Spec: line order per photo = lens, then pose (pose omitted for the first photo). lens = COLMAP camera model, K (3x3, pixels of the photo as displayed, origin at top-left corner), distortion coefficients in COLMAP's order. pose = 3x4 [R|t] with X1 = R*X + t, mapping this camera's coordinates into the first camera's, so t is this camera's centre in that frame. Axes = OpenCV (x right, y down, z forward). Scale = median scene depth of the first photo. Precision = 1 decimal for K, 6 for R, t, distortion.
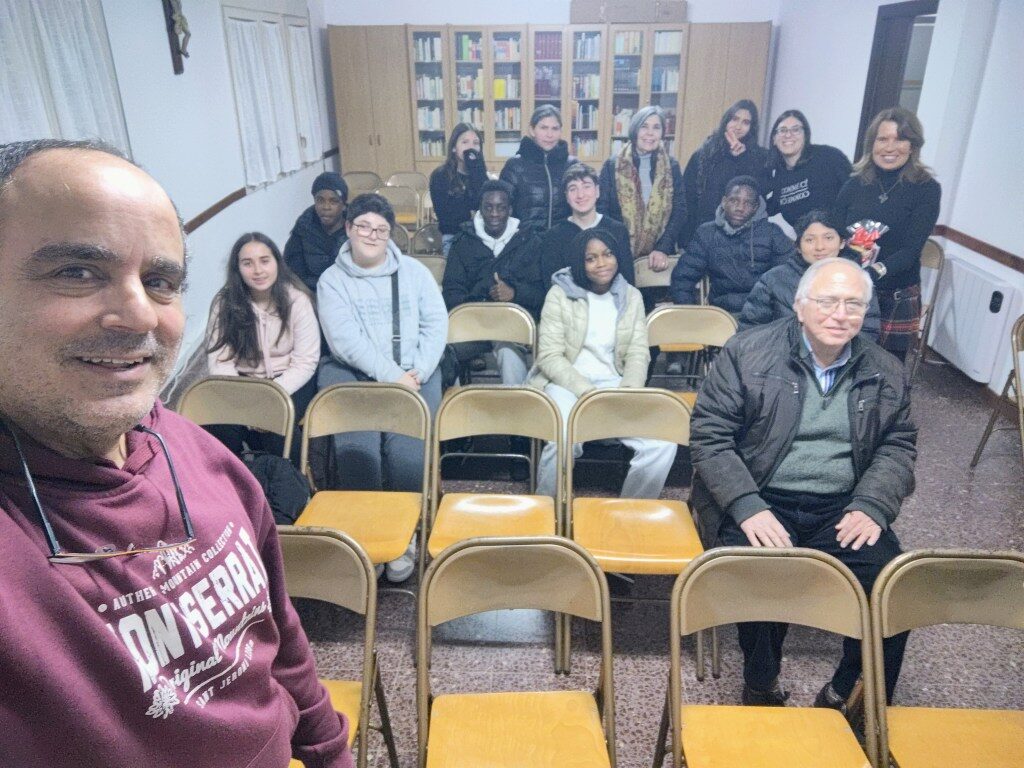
lens RADIAL K [[768.6, 0, 512.0], [0, 768.6, 384.0], [0, 0, 1]] dist [-0.028327, -0.004557]
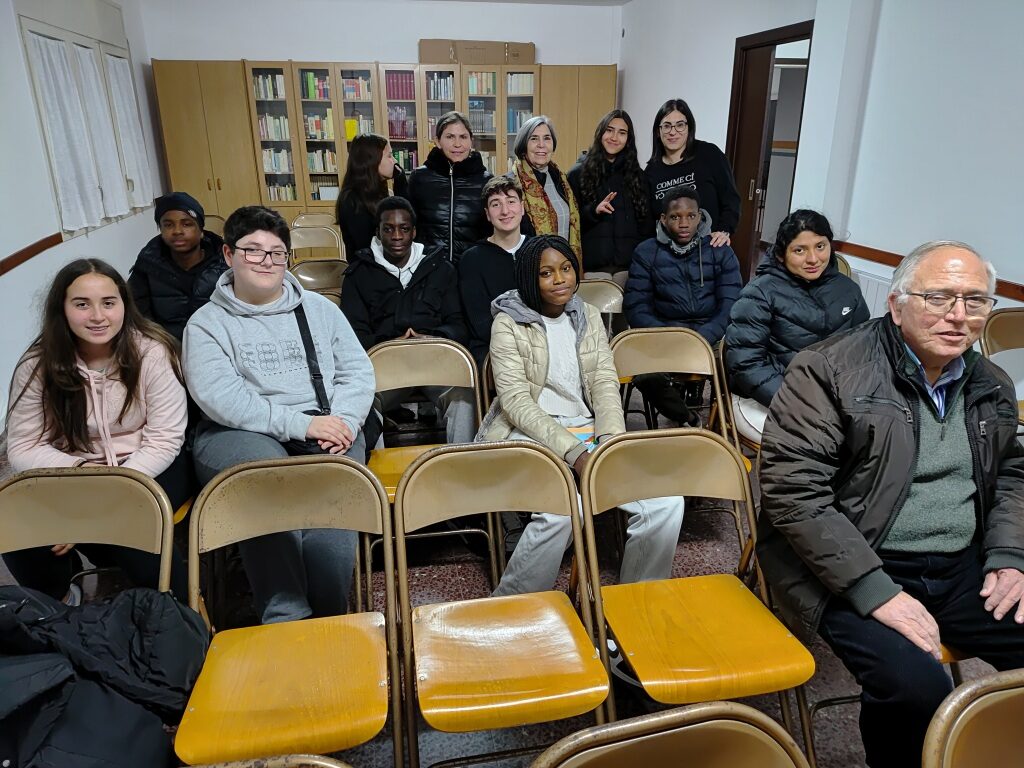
lens RADIAL K [[692.8, 0, 512.0], [0, 692.8, 384.0], [0, 0, 1]] dist [0.001302, -0.018666]
pose [[0.968297, -0.074440, 0.238454, -0.101105], [0.088430, 0.994901, -0.048506, -0.015715], [-0.233628, 0.068055, 0.969942, 0.258222]]
